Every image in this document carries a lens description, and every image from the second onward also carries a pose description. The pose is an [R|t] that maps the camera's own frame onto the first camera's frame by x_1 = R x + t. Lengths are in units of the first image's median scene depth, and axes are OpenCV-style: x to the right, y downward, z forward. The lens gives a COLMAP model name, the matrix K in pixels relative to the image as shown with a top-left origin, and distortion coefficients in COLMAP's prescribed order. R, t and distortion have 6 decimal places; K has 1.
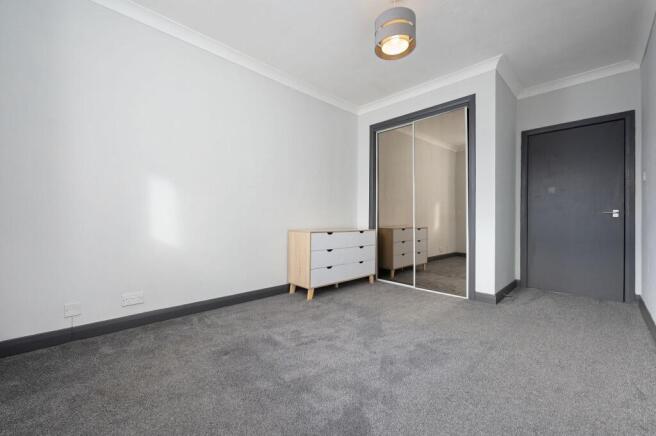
lens RADIAL K [[260.0, 0, 330.6], [0, 260.0, 219.9], [0, 0, 1]] dist [-0.000812, -0.000124]
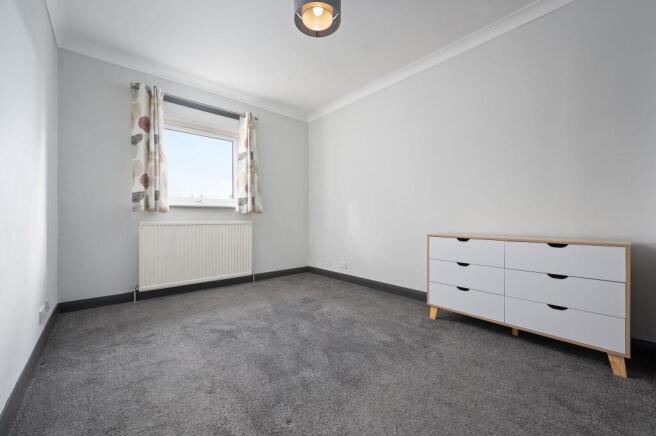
lens RADIAL K [[260.0, 0, 330.6], [0, 260.0, 219.9], [0, 0, 1]] dist [-0.000812, -0.000124]
pose [[-0.039624, -0.000719, -0.999214, 0.745031], [-0.003322, 0.999994, -0.000588, 0.000913], [0.999209, 0.003296, -0.039626, 0.720804]]
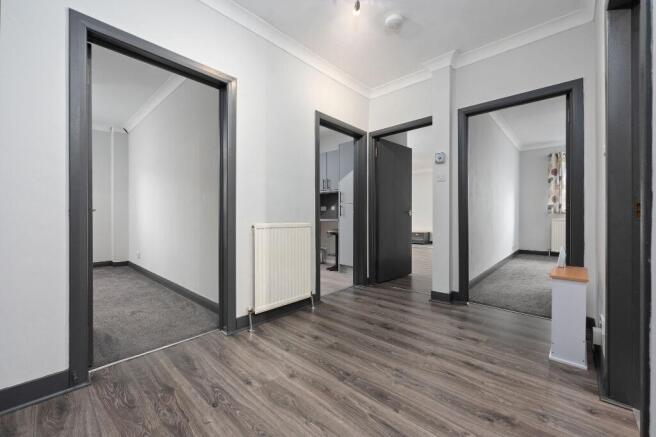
lens RADIAL K [[260.0, 0, 330.6], [0, 260.0, 220.4], [0, 0, 1]] dist [-0.000812, -0.000124]
pose [[-0.996113, -0.001461, -0.088070, 1.501642], [-0.002285, 0.999955, 0.009254, 0.005068], [0.088052, 0.009419, -0.996071, 1.602021]]
